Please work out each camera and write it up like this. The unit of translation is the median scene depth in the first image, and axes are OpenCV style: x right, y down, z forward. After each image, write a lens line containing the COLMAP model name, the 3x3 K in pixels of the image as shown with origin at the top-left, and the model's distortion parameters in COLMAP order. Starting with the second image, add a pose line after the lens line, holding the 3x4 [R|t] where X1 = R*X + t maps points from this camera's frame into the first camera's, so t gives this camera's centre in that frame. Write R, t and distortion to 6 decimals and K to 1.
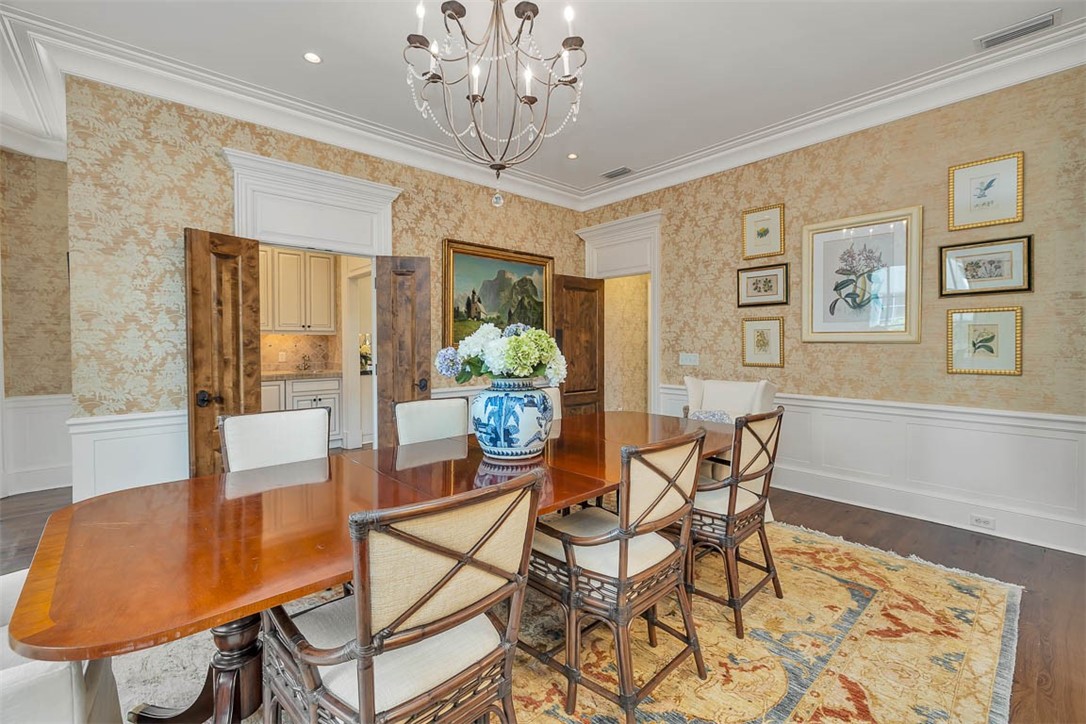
lens RADIAL K [[462.1, 0, 541.1], [0, 462.1, 351.7], [0, 0, 1]] dist [-0.001584, -0.000310]
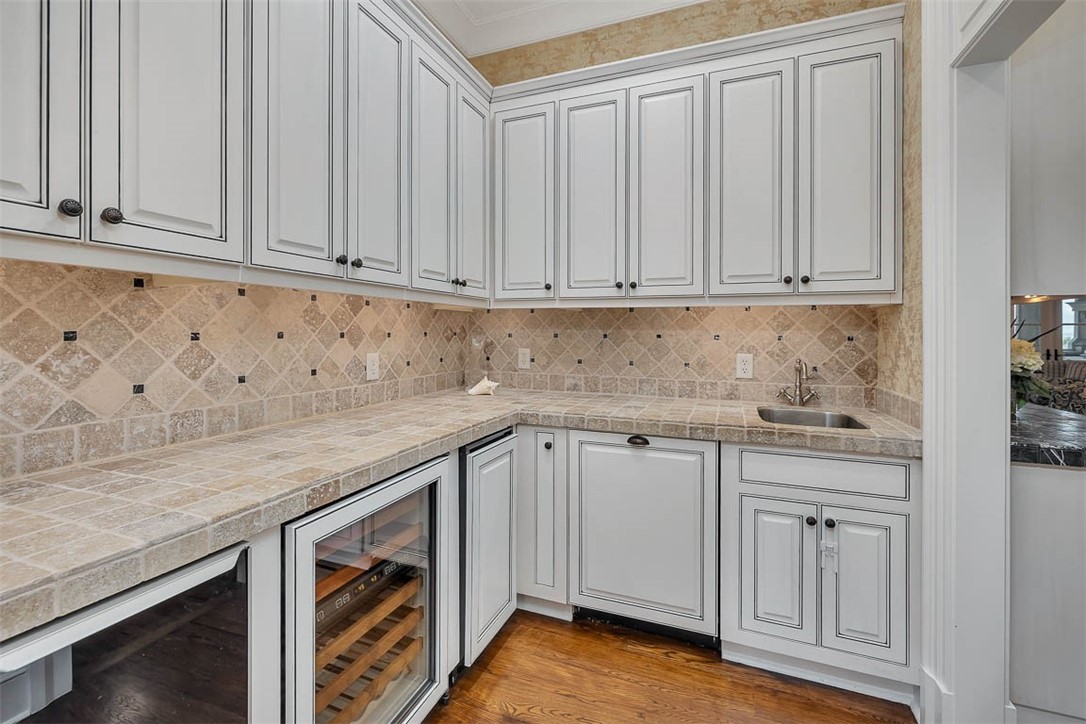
lens RADIAL K [[462.1, 0, 547.8], [0, 462.1, 332.0], [0, 0, 1]] dist [-0.001584, -0.000310]
pose [[0.443497, 0.007127, -0.896248, -0.220466], [-0.016299, 0.999867, -0.000115, -0.011138], [0.896128, 0.014659, 0.443554, 0.525745]]
